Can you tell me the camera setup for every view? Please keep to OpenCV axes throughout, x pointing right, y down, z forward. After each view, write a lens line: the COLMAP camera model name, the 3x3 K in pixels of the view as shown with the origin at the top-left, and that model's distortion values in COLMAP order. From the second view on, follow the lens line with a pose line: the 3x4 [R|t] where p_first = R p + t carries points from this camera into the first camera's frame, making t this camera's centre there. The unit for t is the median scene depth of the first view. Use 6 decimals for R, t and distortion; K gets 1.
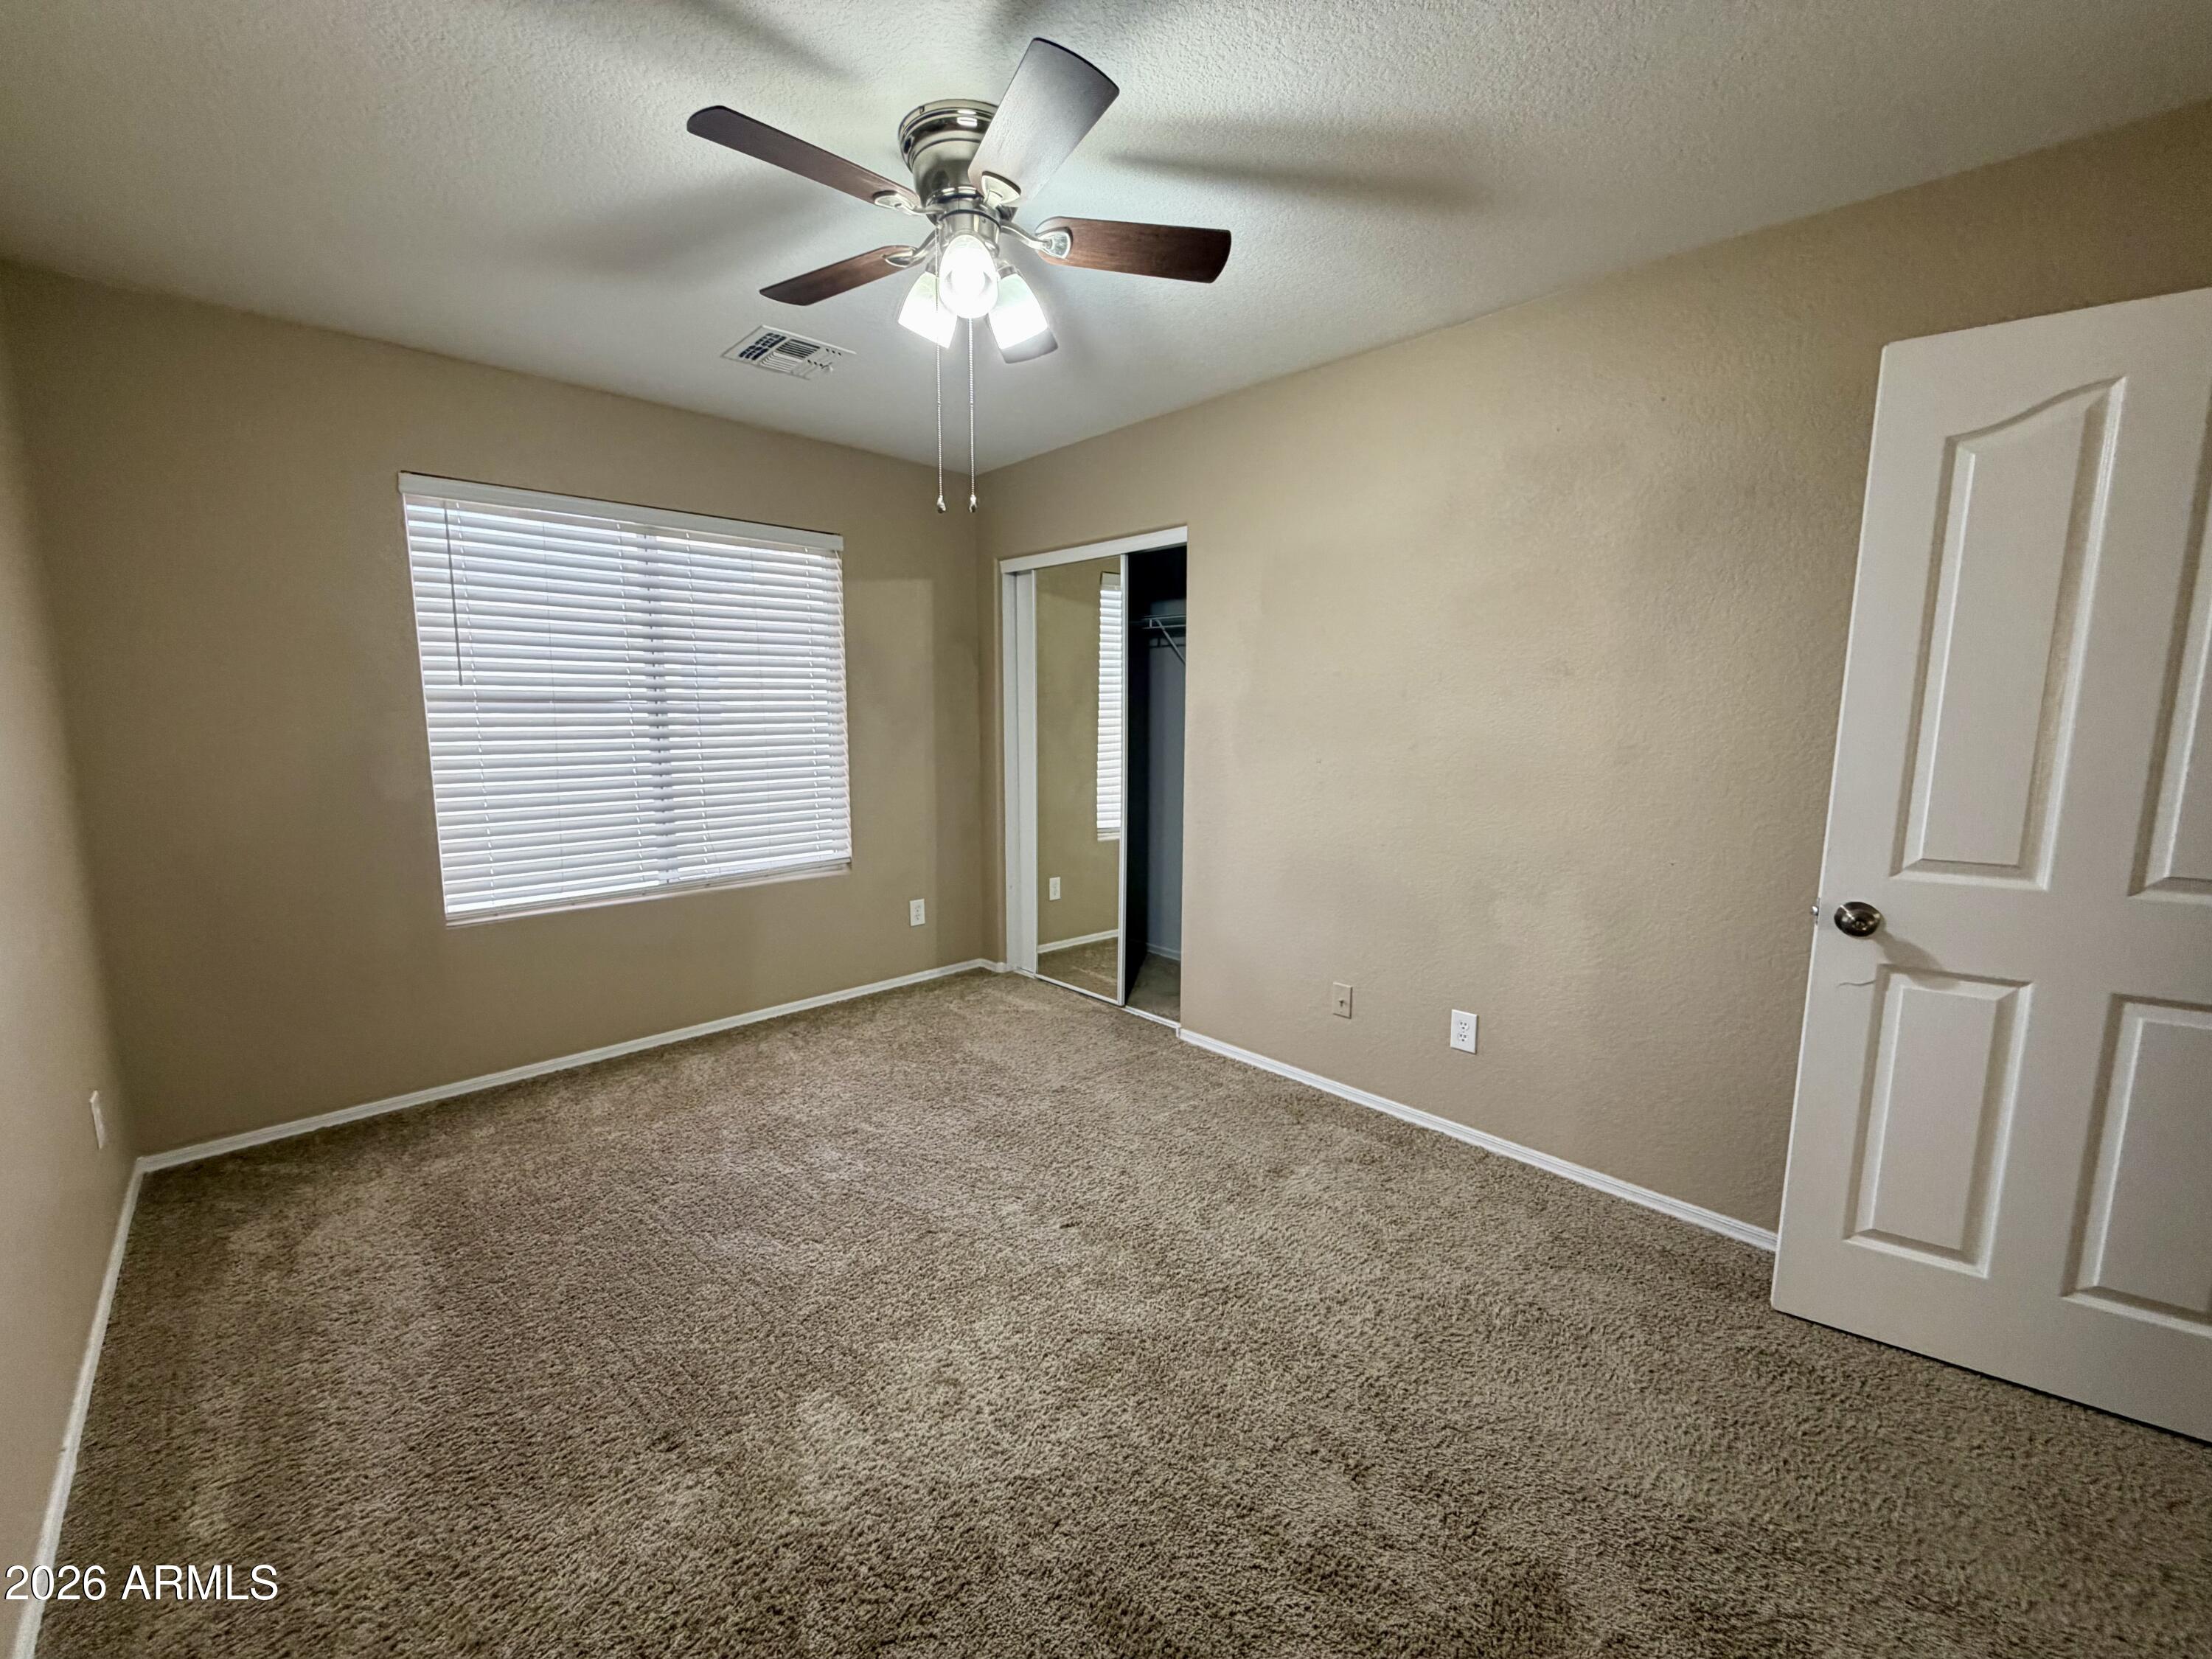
lens RADIAL K [[881.5, 0, 1101.4], [0, 881.5, 828.1], [0, 0, 1]] dist [0.001732, -0.000344]
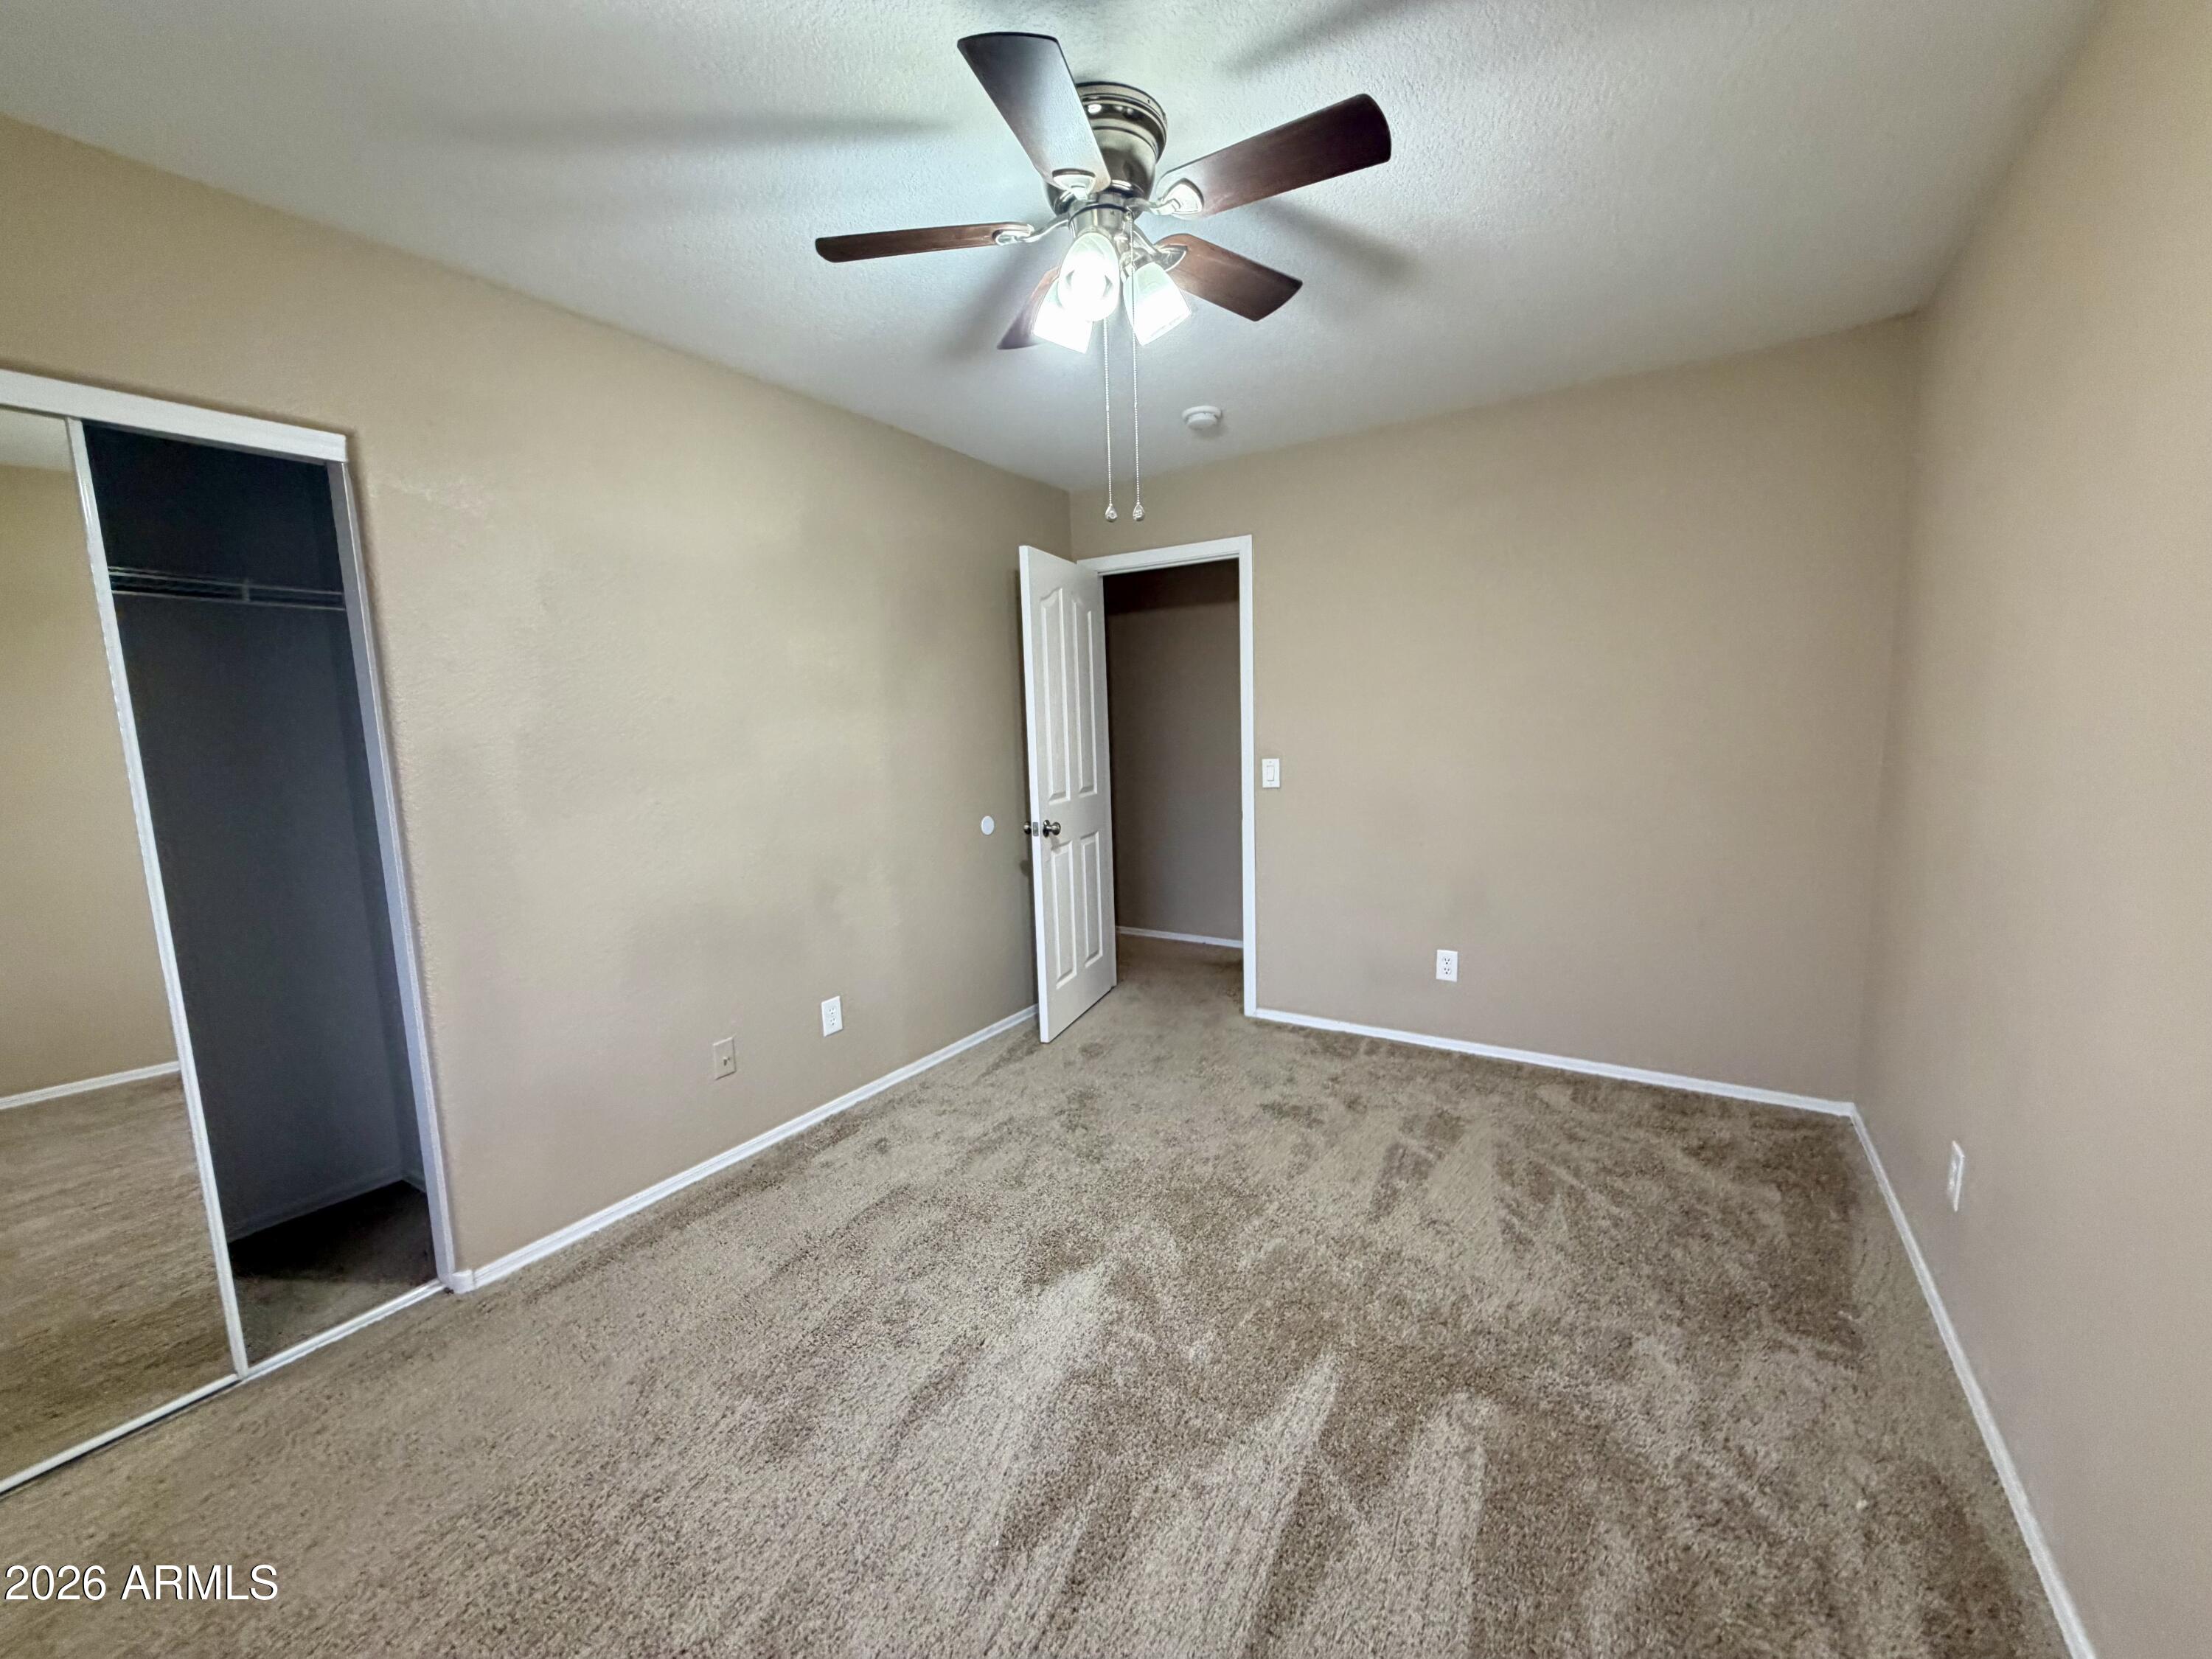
lens RADIAL K [[881.5, 0, 1101.4], [0, 881.5, 828.1], [0, 0, 1]] dist [0.001732, -0.000344]
pose [[-0.220003, -0.122322, 0.967800, -0.728803], [0.168715, 0.972385, 0.161255, -0.128132], [-0.960799, 0.198759, -0.193290, 0.836116]]
